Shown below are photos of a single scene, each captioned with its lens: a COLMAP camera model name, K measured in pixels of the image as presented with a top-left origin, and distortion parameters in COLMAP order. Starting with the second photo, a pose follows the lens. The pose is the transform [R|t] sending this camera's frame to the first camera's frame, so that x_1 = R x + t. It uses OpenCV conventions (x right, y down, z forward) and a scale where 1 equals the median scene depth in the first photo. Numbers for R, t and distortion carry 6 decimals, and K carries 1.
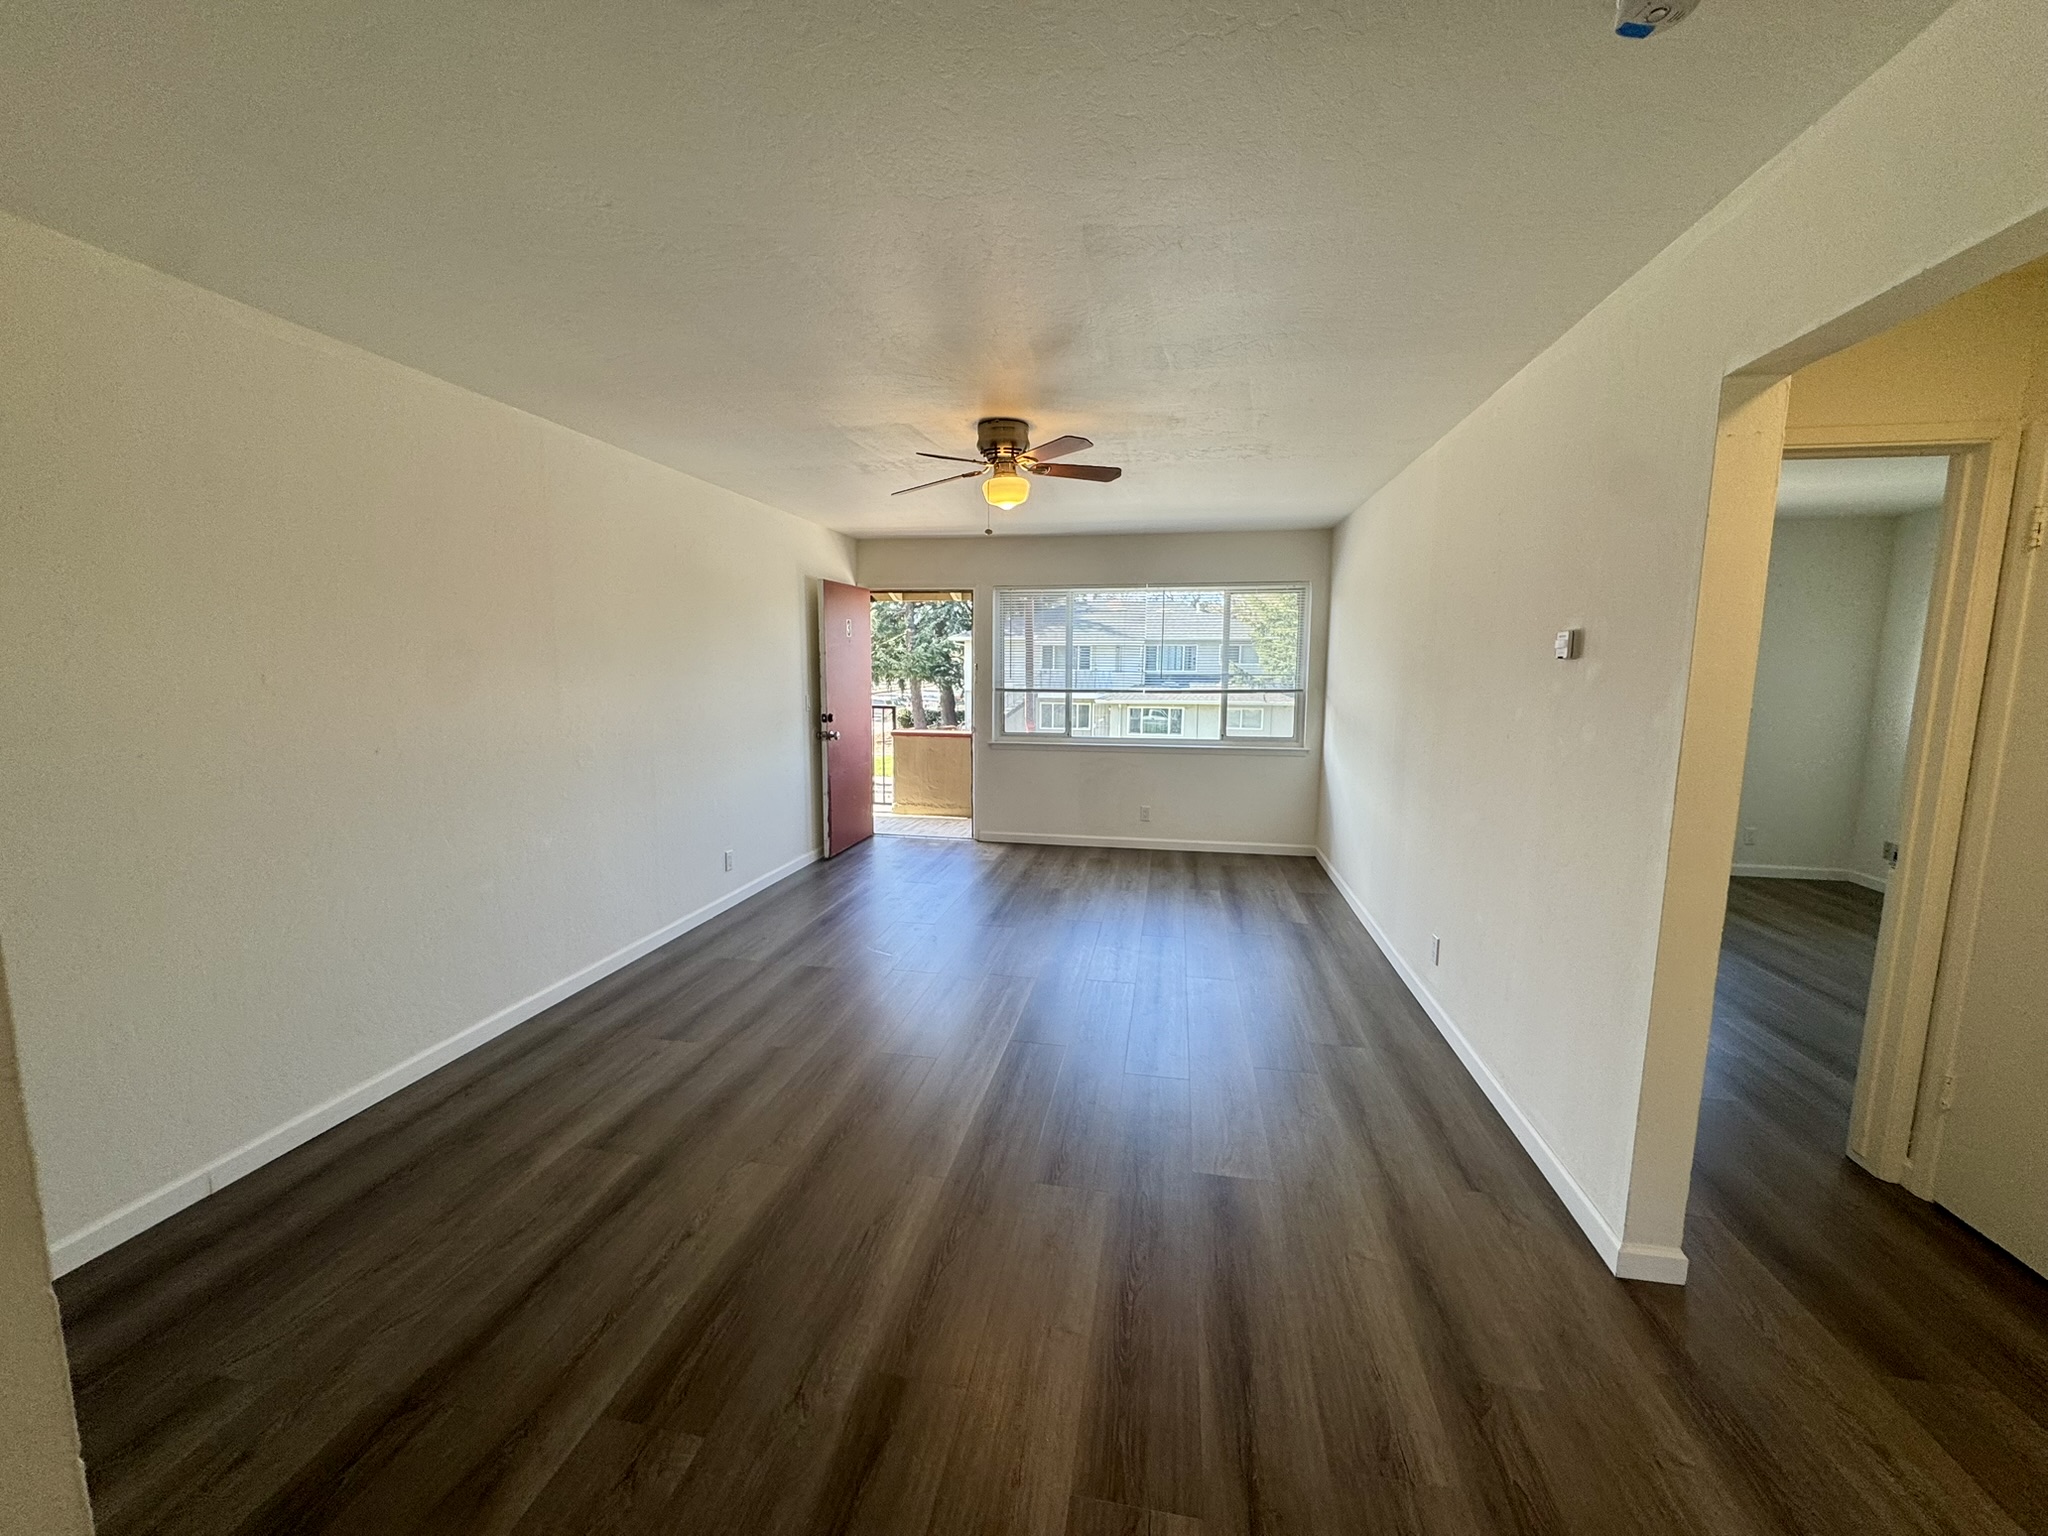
lens RADIAL K [[825.8, 0, 1023.0], [0, 825.8, 771.7], [0, 0, 1]] dist [-0.009071, 0.001474]
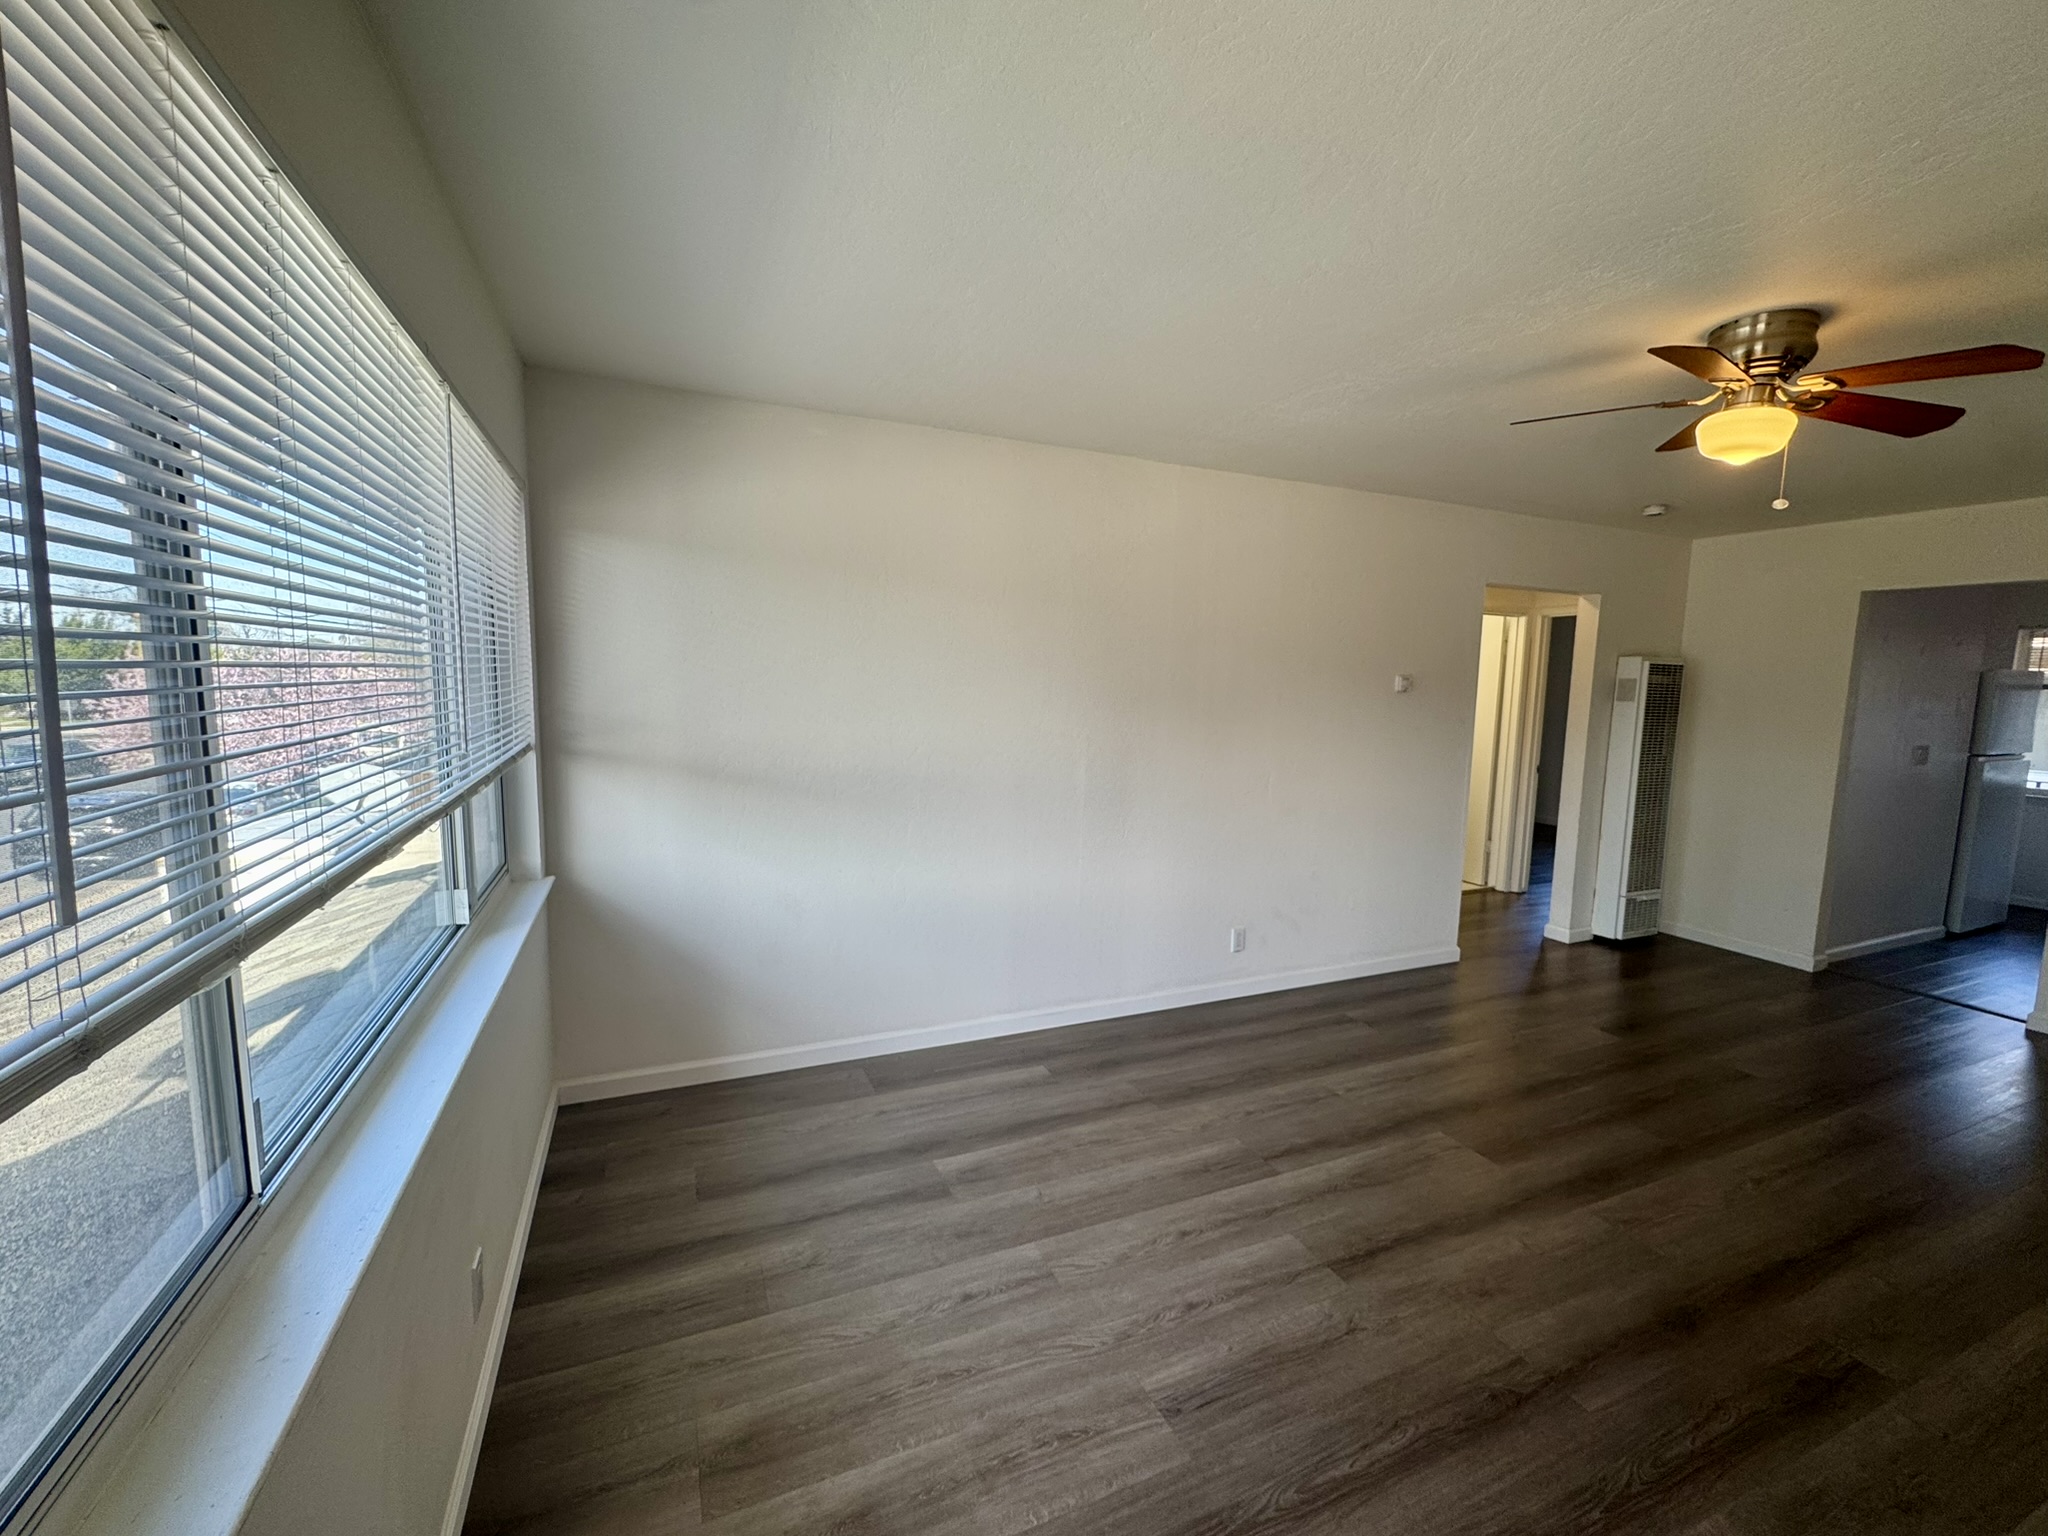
lens RADIAL K [[825.8, 0, 1019.2], [0, 825.8, 769.9], [0, 0, 1]] dist [-0.009071, 0.001474]
pose [[-0.557504, -0.108850, 0.823007, -0.222615], [0.084653, 0.978745, 0.186792, -0.228487], [-0.825847, 0.173807, -0.536440, 1.626855]]
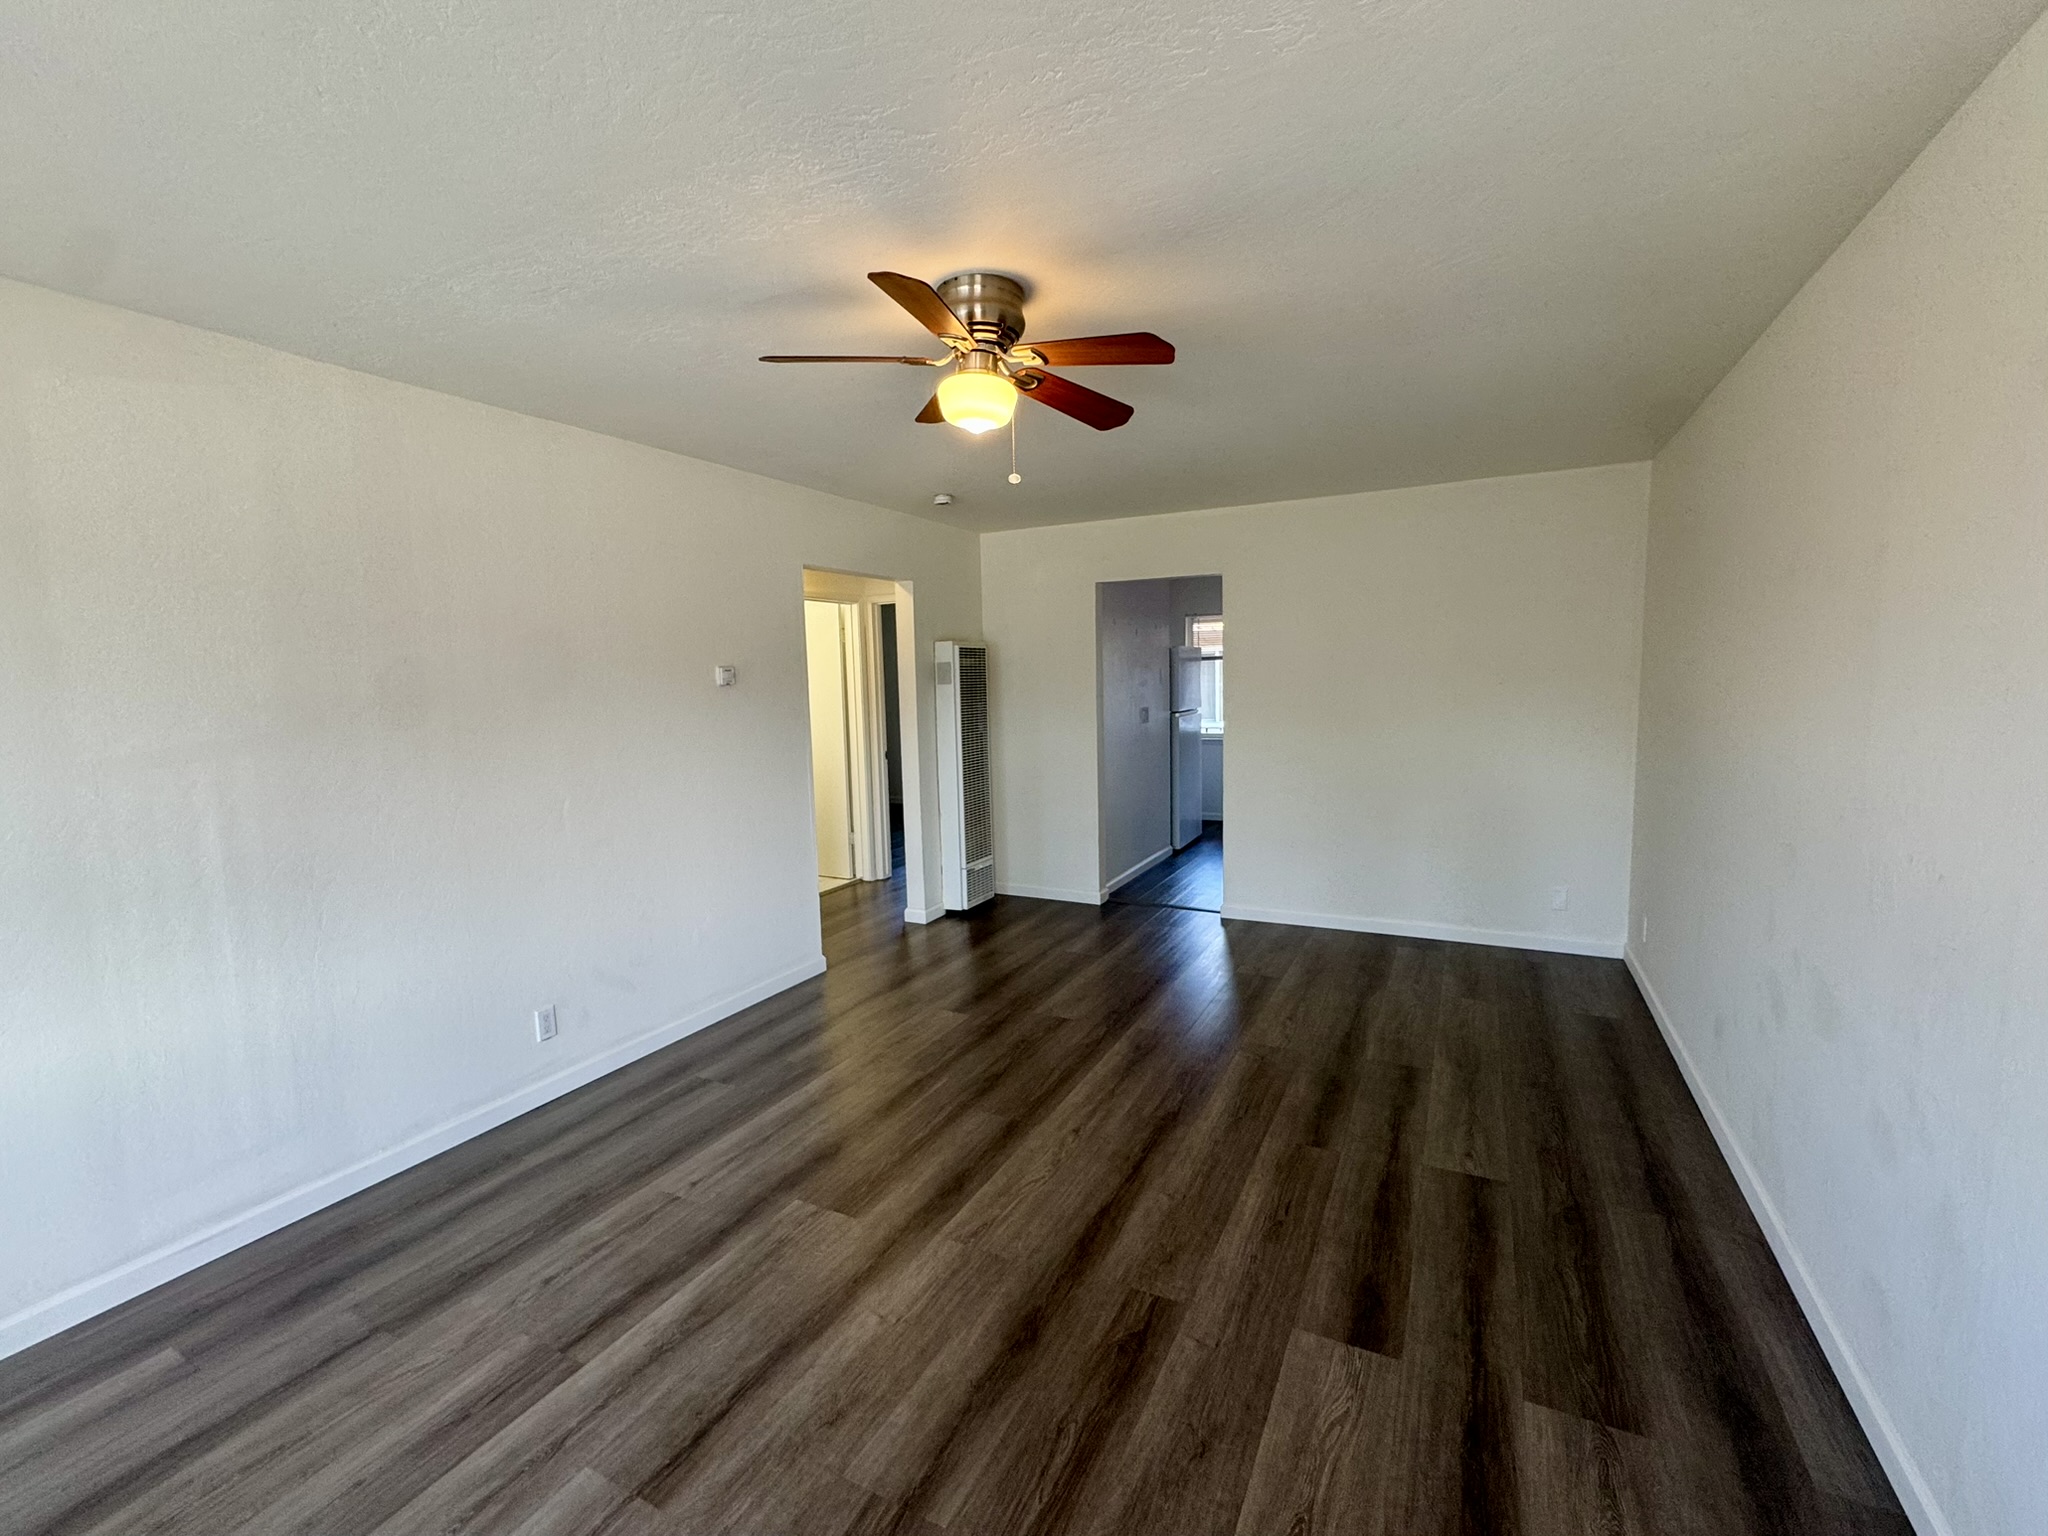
lens RADIAL K [[825.8, 0, 1024.7], [0, 825.8, 770.8], [0, 0, 1]] dist [-0.009071, 0.001474]
pose [[-0.957270, -0.014659, 0.288824, -0.201743], [0.057126, 0.969451, 0.238539, -0.194225], [-0.283498, 0.244845, -0.927189, 1.411884]]
